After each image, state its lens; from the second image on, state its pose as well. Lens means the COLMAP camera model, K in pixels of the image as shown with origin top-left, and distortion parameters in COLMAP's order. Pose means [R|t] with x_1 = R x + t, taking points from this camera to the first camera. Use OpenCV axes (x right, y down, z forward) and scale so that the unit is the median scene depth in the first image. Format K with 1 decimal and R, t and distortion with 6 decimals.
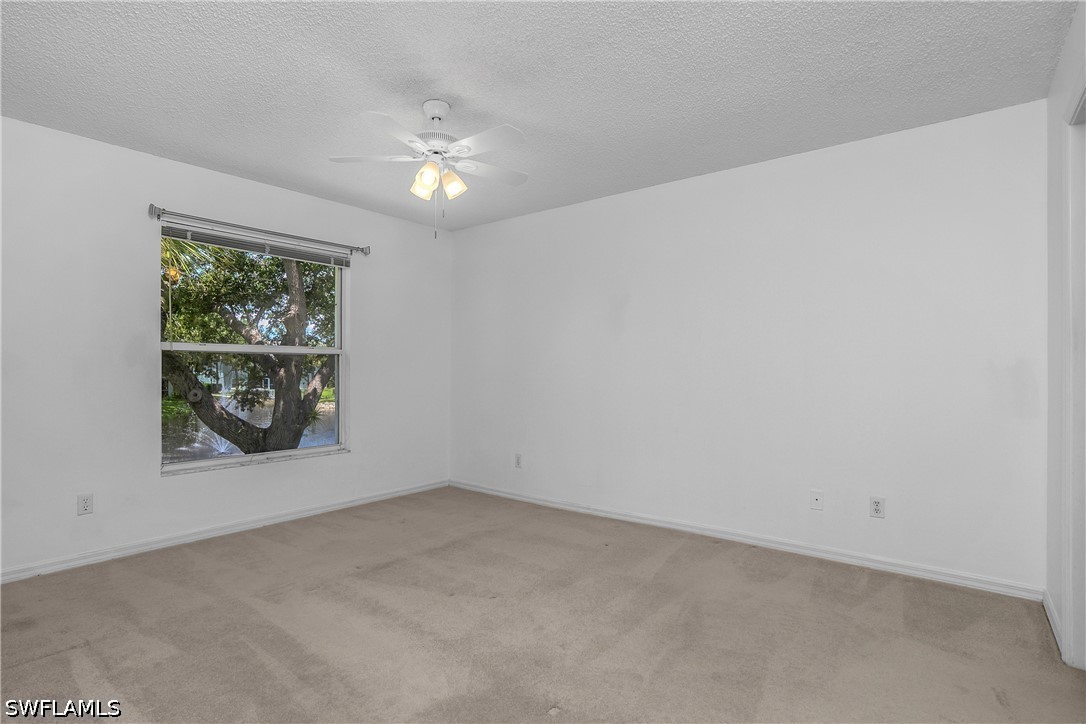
lens RADIAL K [[542.5, 0, 541.0], [0, 542.5, 366.4], [0, 0, 1]] dist [-0.004115, 0.000794]
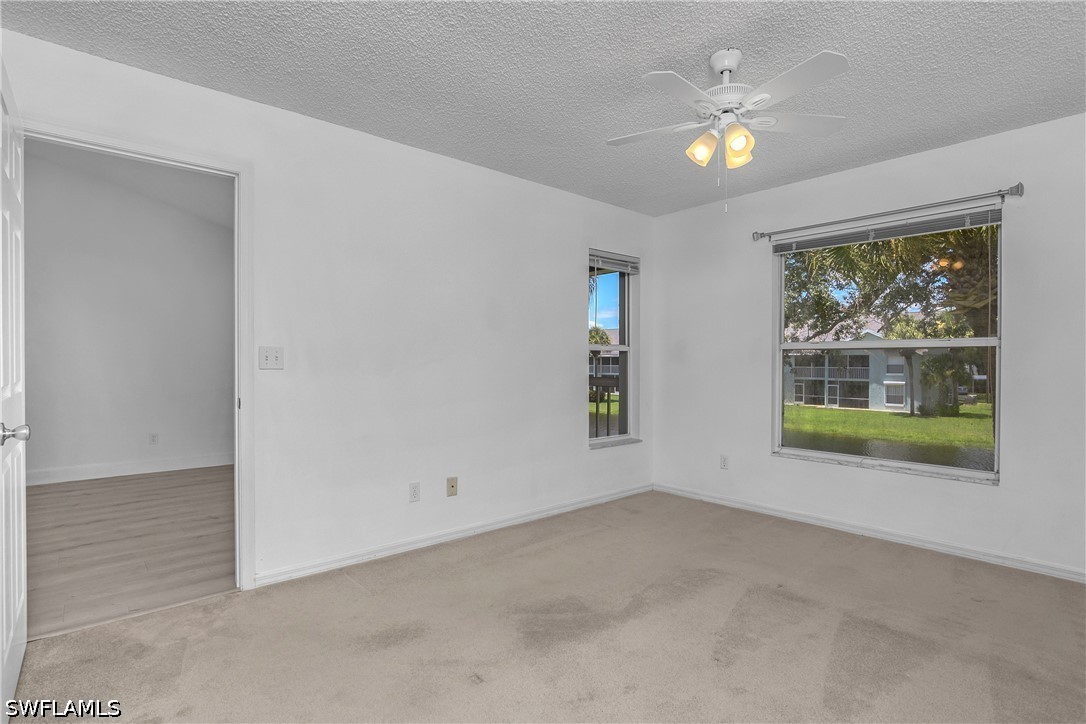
lens RADIAL K [[542.5, 0, 541.0], [0, 542.5, 366.4], [0, 0, 1]] dist [-0.004115, 0.000794]
pose [[-0.166058, 0.003803, -0.986109, 0.563348], [-0.001180, 0.999991, 0.004055, 0.002252], [0.986115, 0.001837, -0.166052, 0.692036]]
